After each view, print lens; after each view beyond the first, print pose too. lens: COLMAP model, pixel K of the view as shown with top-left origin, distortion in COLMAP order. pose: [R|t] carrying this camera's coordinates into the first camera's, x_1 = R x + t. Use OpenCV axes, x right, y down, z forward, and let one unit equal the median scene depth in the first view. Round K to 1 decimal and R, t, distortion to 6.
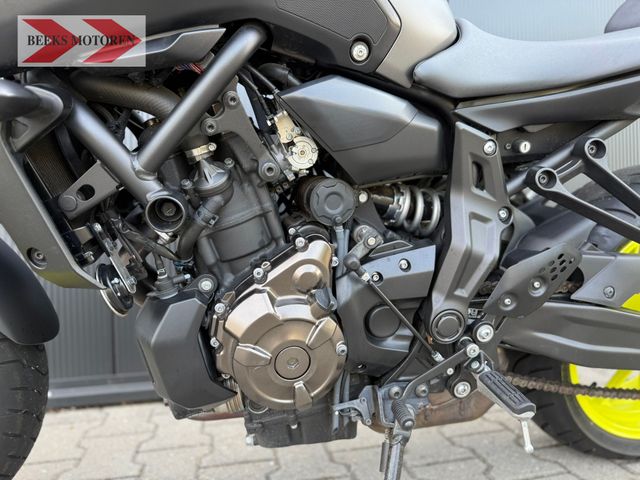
lens RADIAL K [[453.6, 0, 320.0], [0, 453.6, 240.0], [0, 0, 1]] dist [0.075770, -0.133963]
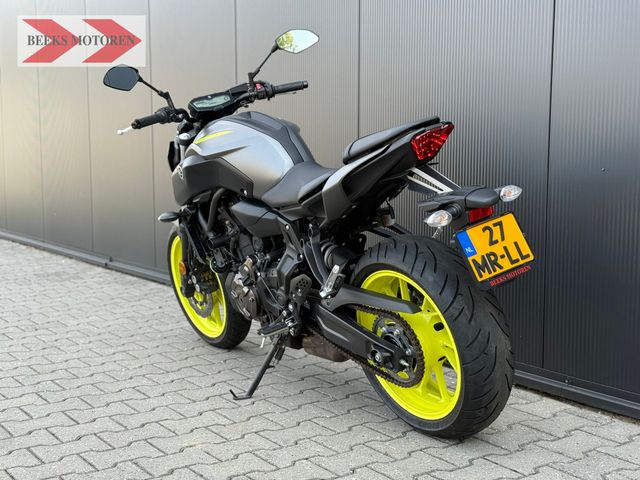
lens RADIAL K [[894.4, 0, 320.0], [0, 894.4, 240.0], [0, 0, 1]] dist [0.105128, 0.006161]
pose [[0.386590, 0.115247, -0.915023, 4.792460], [-0.024163, 0.993087, 0.114870, -0.694127], [0.921935, -0.022297, 0.386702, -0.622480]]
